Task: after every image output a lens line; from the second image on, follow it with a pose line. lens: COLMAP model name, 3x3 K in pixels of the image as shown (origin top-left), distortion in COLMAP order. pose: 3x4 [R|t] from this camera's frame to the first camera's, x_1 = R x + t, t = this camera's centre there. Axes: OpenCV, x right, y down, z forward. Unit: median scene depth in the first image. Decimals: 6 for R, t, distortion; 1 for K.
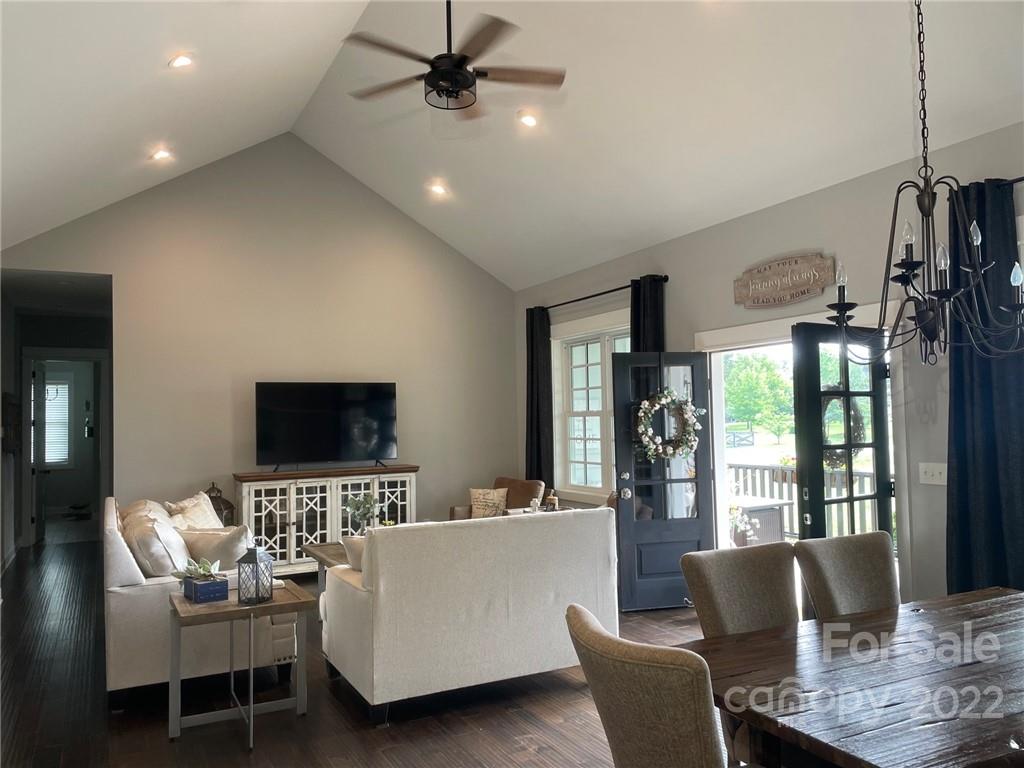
lens RADIAL K [[778.4, 0, 515.1], [0, 778.4, 394.0], [0, 0, 1]] dist [0.046681, -0.059396]
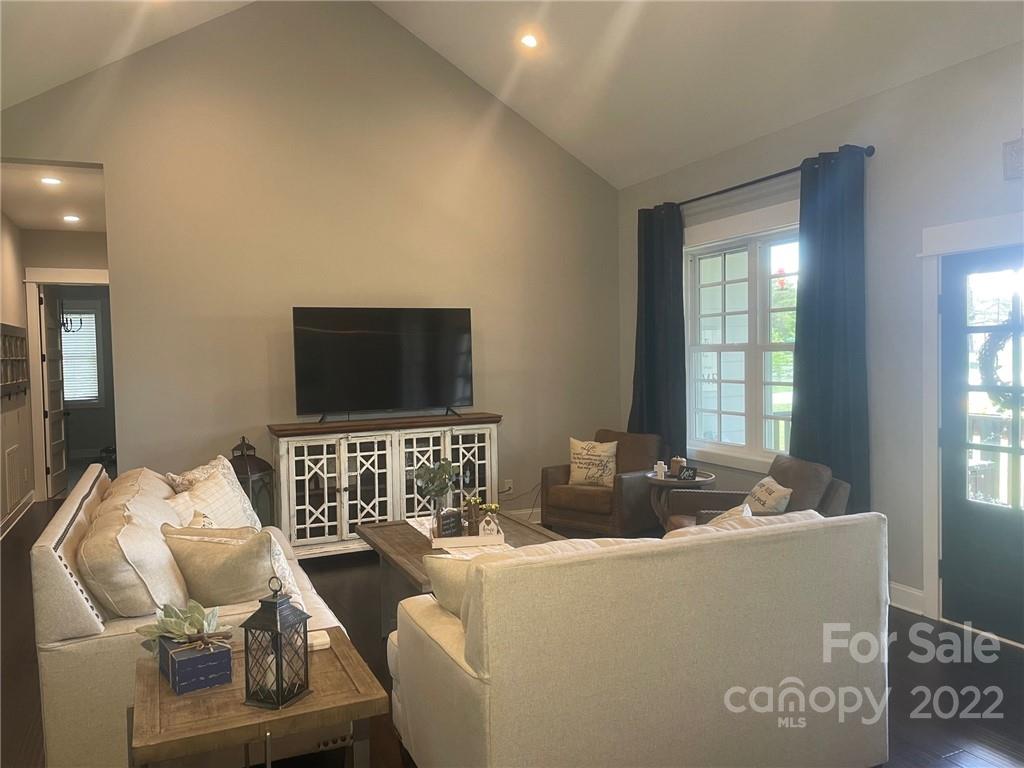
lens RADIAL K [[778.4, 0, 513.5], [0, 778.4, 389.6], [0, 0, 1]] dist [0.046681, -0.059396]
pose [[0.998024, 0.001946, -0.062804, -0.066445], [0.003156, 0.996707, 0.081031, 0.003904], [0.062754, -0.081069, 0.994731, 0.241421]]
